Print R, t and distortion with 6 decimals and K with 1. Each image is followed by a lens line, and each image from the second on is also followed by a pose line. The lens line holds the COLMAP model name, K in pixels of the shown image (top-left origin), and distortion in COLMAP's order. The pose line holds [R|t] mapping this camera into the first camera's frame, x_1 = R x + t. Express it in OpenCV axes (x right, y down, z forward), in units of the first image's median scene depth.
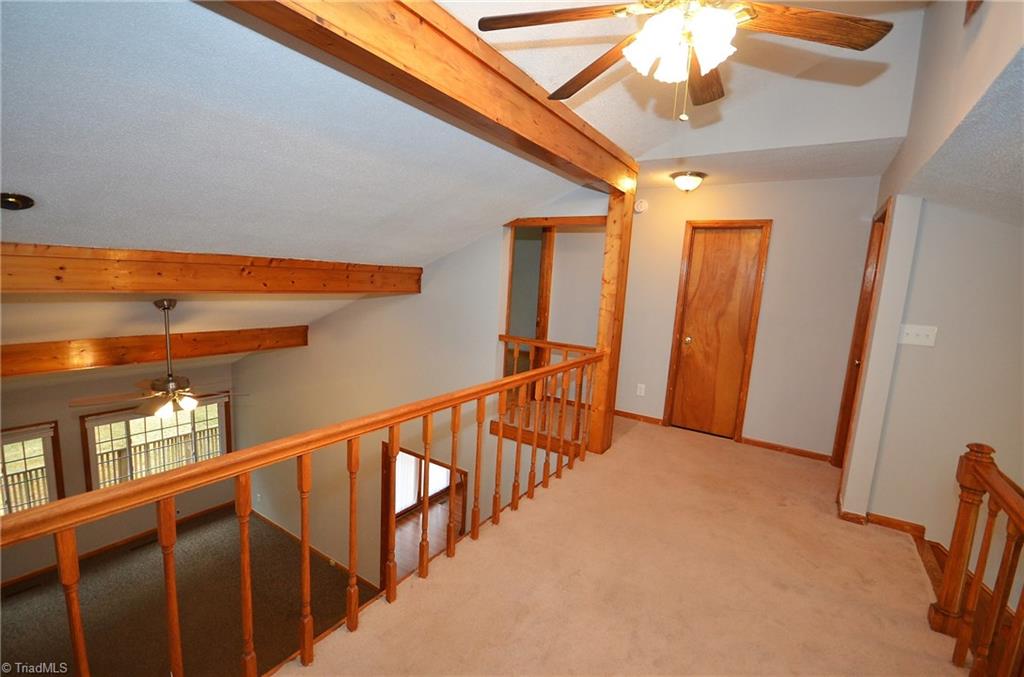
lens RADIAL K [[452.6, 0, 511.1], [0, 452.6, 342.4], [0, 0, 1]] dist [-0.002942, -0.000591]
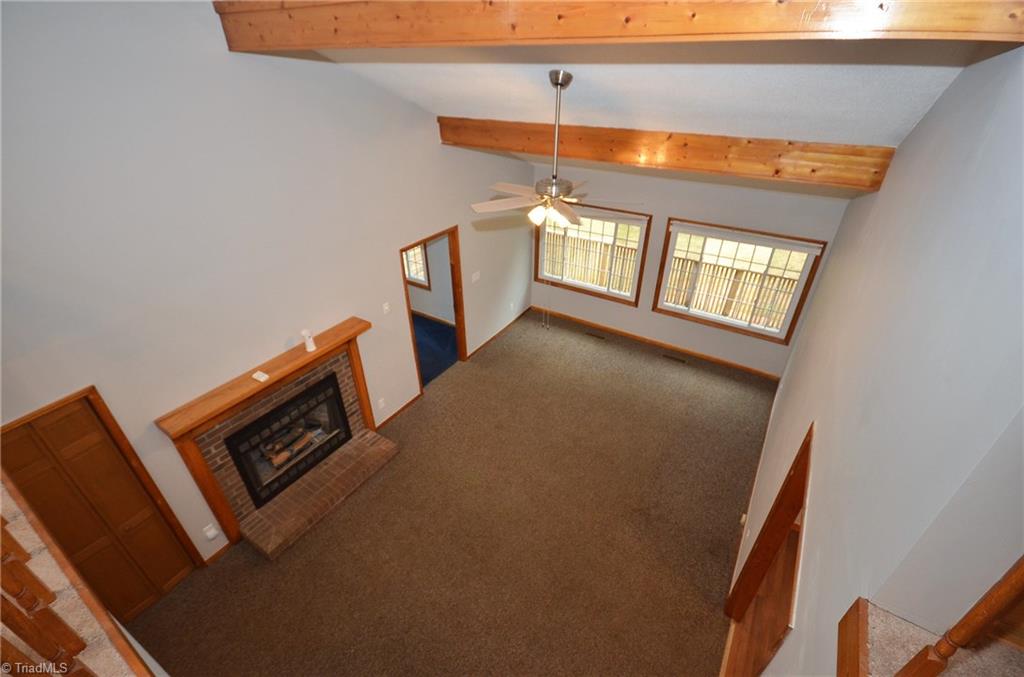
lens RADIAL K [[448.8, 0, 509.4], [0, 448.8, 344.7], [0, 0, 1]] dist [-0.002653, -0.000481]
pose [[0.009811, 0.492219, -0.870416, 0.084652], [-0.140388, 0.862514, 0.486169, -0.035499], [0.990048, 0.117426, 0.077564, 0.615203]]
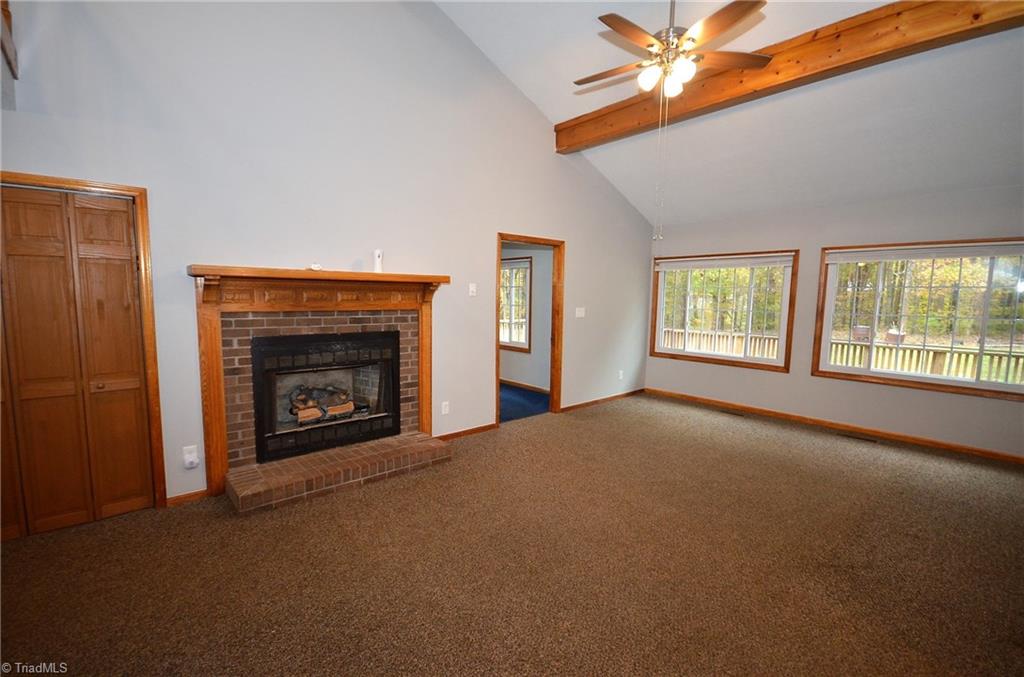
lens RADIAL K [[450.7, 0, 509.1], [0, 450.7, 343.2], [0, 0, 1]] dist [-0.002992, -0.000931]
pose [[-0.261816, 0.045307, -0.964054, 0.027240], [-0.172638, 0.980588, 0.092969, 0.376762], [0.949552, 0.190773, -0.248912, 0.711841]]
